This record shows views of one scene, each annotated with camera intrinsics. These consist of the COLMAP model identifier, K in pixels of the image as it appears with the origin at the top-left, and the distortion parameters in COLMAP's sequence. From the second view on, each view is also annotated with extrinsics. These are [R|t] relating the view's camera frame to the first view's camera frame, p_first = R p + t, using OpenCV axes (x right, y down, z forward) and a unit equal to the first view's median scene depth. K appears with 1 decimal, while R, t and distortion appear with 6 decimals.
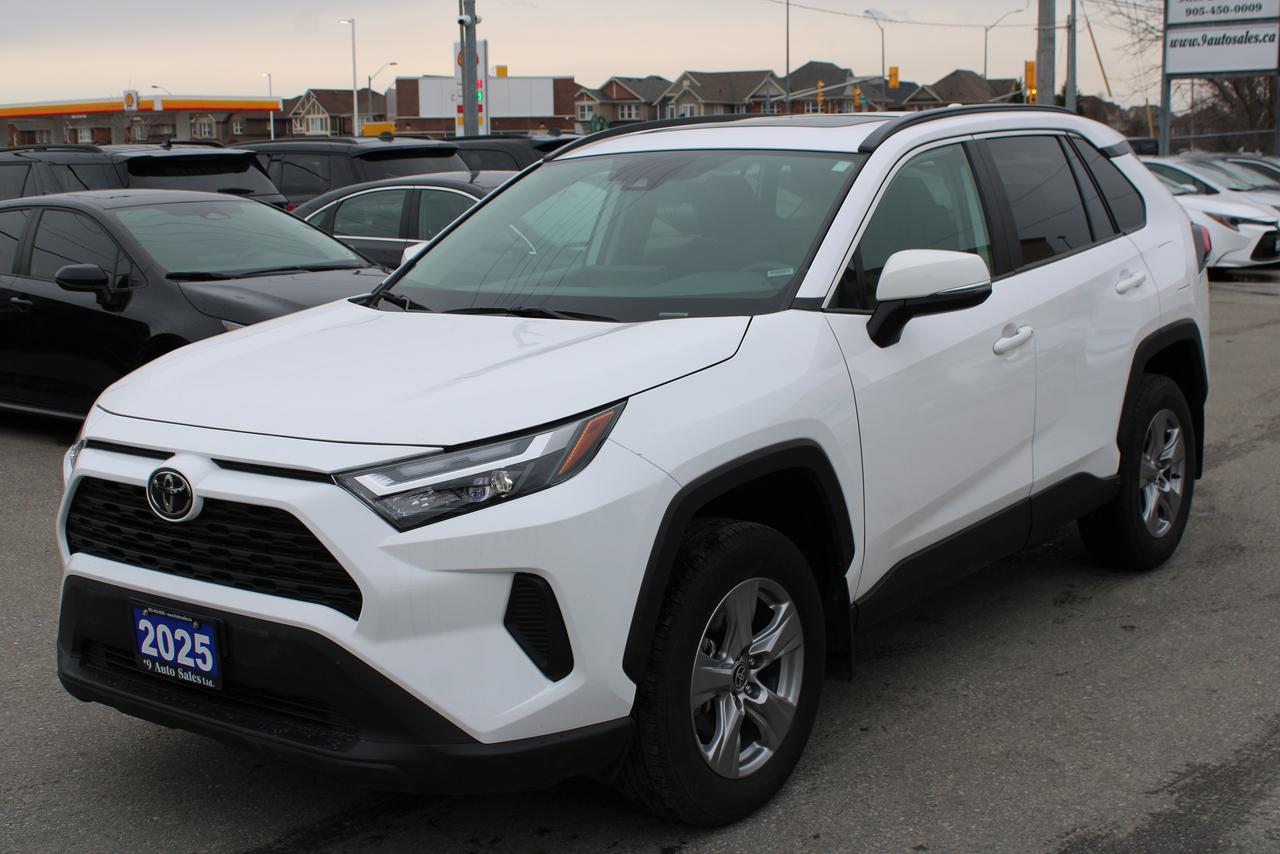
lens RADIAL K [[1673.9, 0, 642.1], [0, 1673.9, 424.0], [0, 0, 1]] dist [-0.067766, 0.000000]
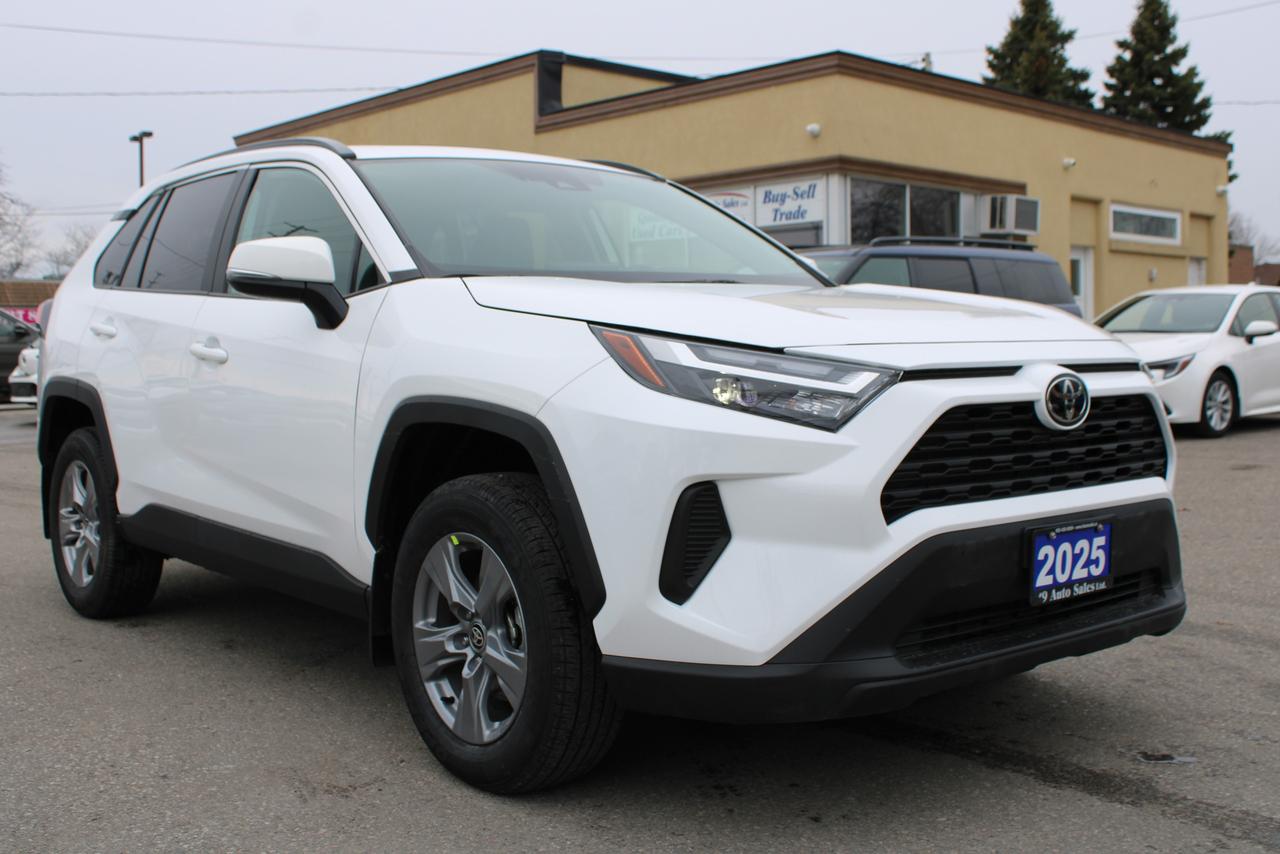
lens RADIAL K [[1439.0, 0, 641.2], [0, 1439.0, 425.9], [0, 0, 1]] dist [-0.106584, 0.000000]
pose [[0.215900, -0.029915, 0.975957, -1.131892], [0.167855, 0.985787, -0.006917, 0.020522], [-0.961879, 0.165313, 0.217853, 1.048781]]
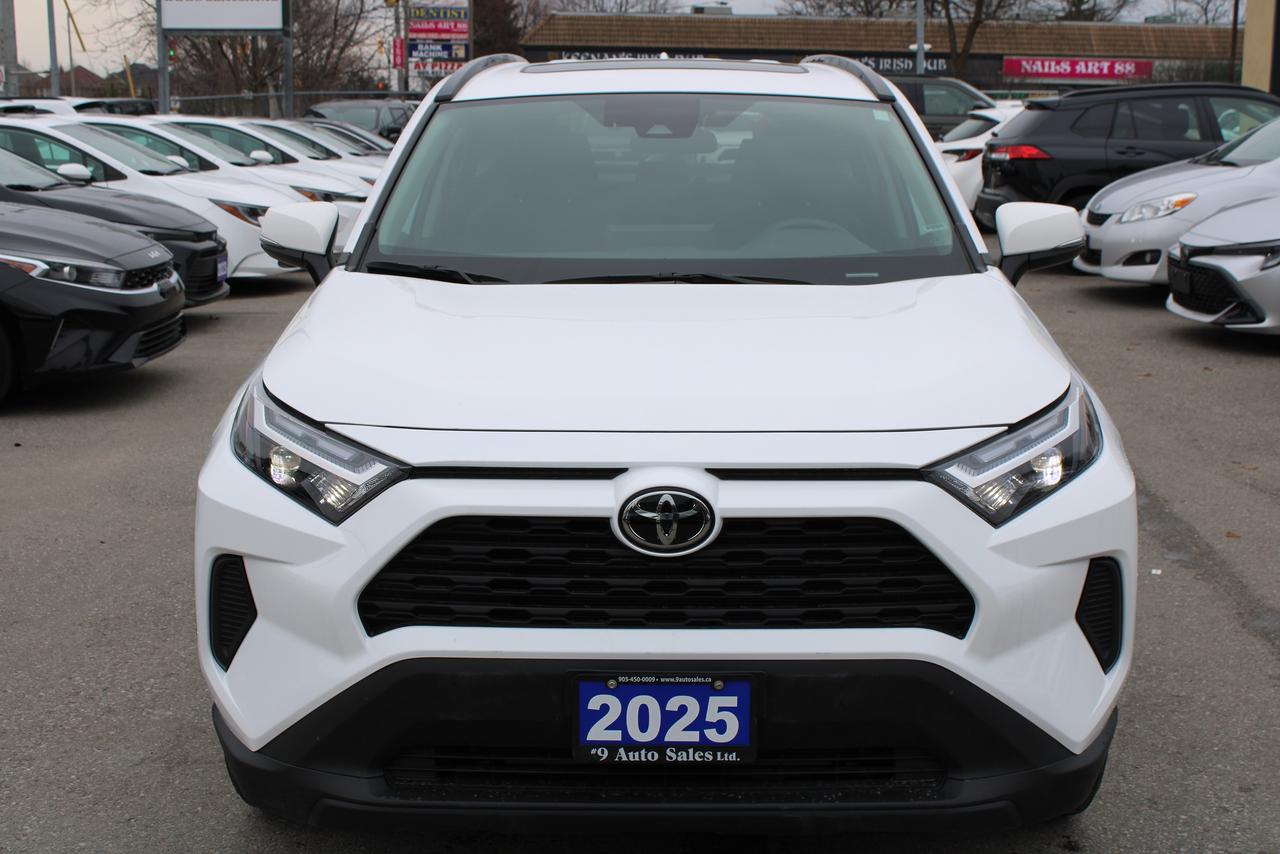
lens RADIAL K [[1832.3, 0, 640.6], [0, 1832.3, 432.4], [0, 0, 1]] dist [-0.034645, 0.000000]
pose [[0.793906, -0.079135, 0.602869, -0.785067], [0.074254, 0.996692, 0.033045, -0.026258], [-0.603490, 0.018531, 0.797155, 0.336332]]
